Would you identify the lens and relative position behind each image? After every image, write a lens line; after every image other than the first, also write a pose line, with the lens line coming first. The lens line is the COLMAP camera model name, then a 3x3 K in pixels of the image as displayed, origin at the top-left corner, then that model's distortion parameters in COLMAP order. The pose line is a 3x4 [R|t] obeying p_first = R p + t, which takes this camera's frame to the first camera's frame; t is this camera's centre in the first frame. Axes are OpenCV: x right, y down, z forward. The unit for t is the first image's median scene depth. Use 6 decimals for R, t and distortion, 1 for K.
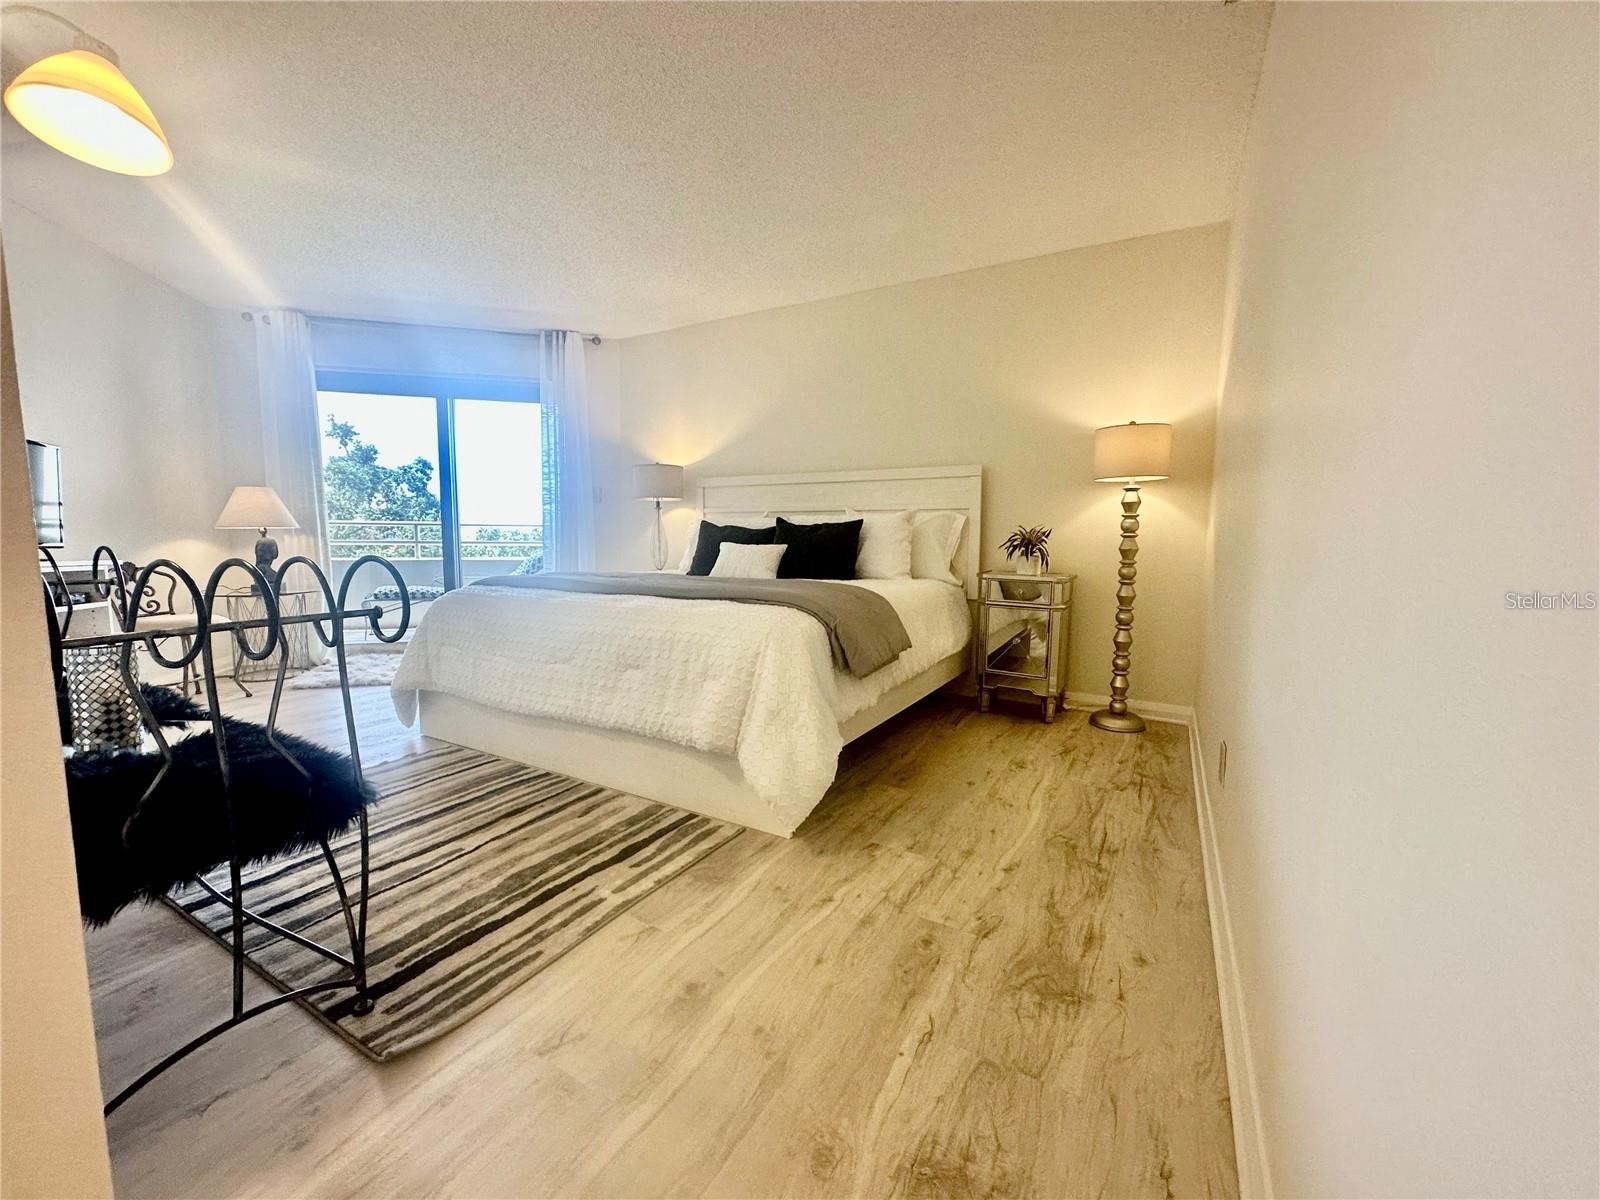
lens RADIAL K [[659.7, 0, 800.0], [0, 659.7, 600.0], [0, 0, 1]] dist [-0.001325, -0.000142]
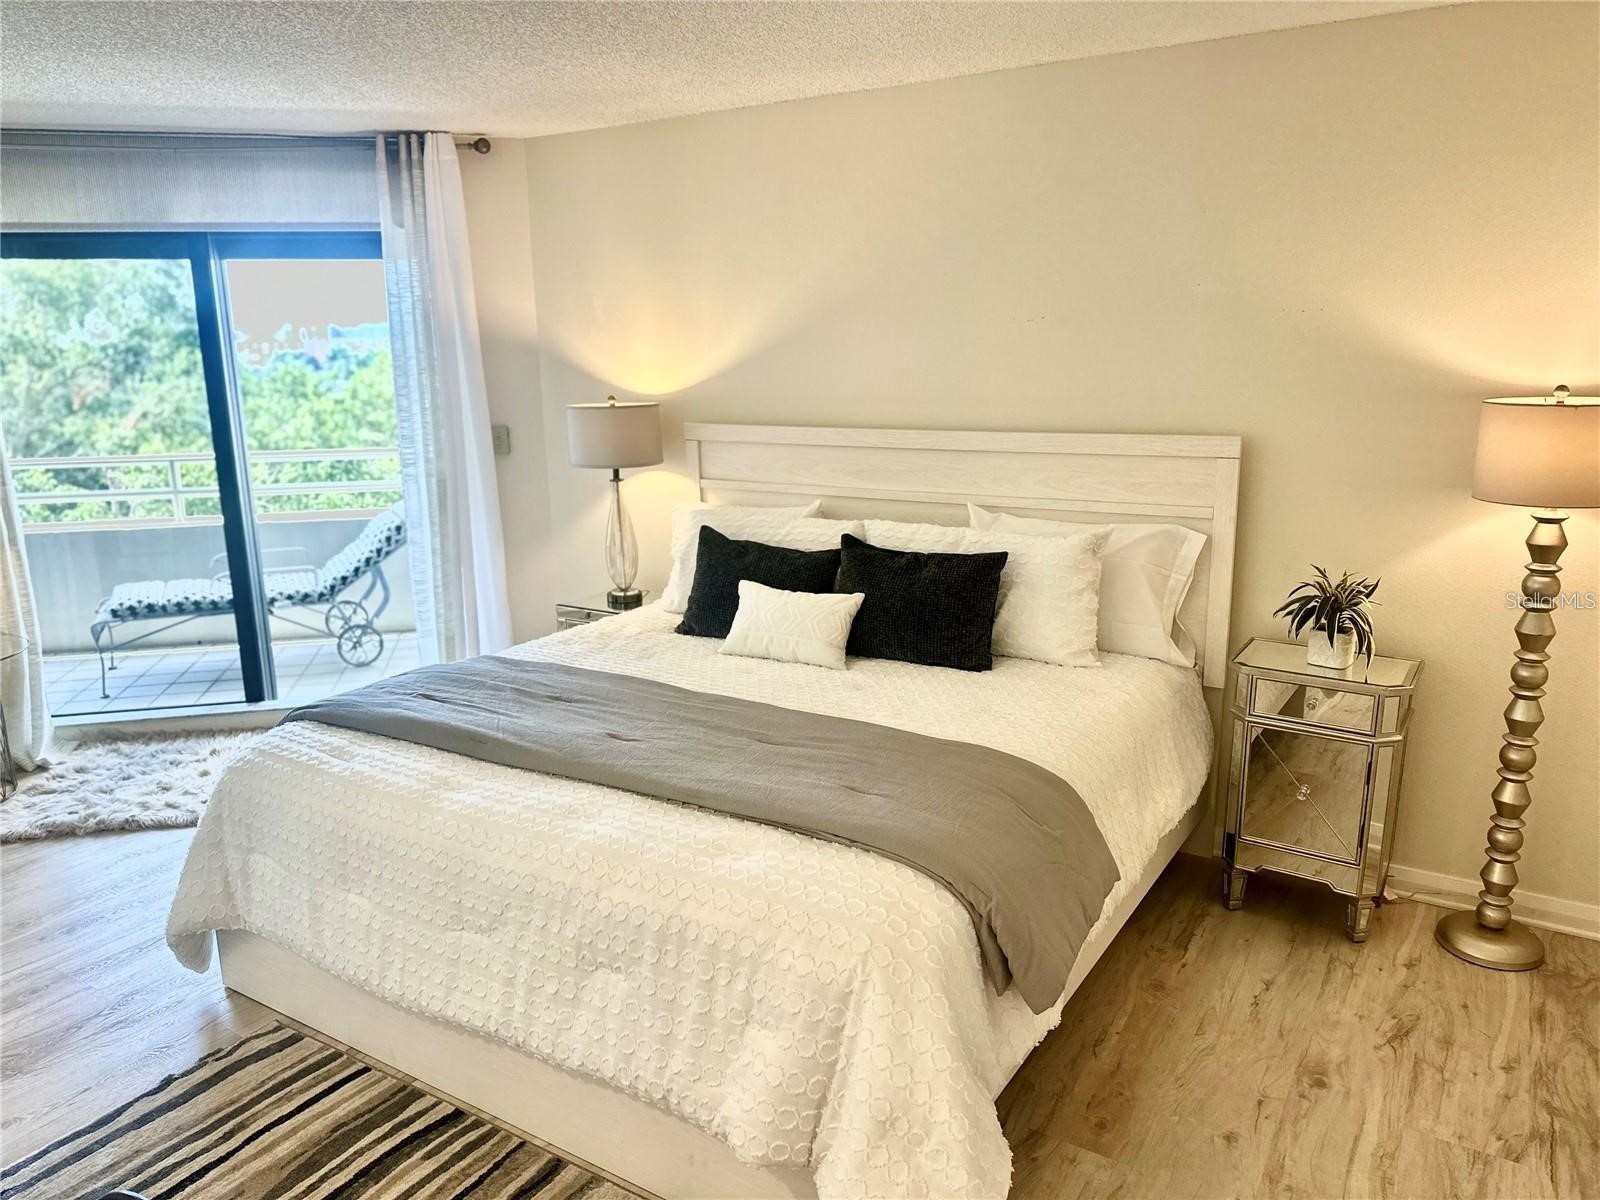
lens RADIAL K [[1153.0, 0, 800.0], [0, 1153.0, 600.0], [0, 0, 1]] dist [0.044789, -0.041757]
pose [[0.999123, -0.014017, -0.039453, -0.040005], [0.019191, 0.990797, 0.133990, -0.233987], [0.037211, -0.134629, 0.990197, 0.077399]]
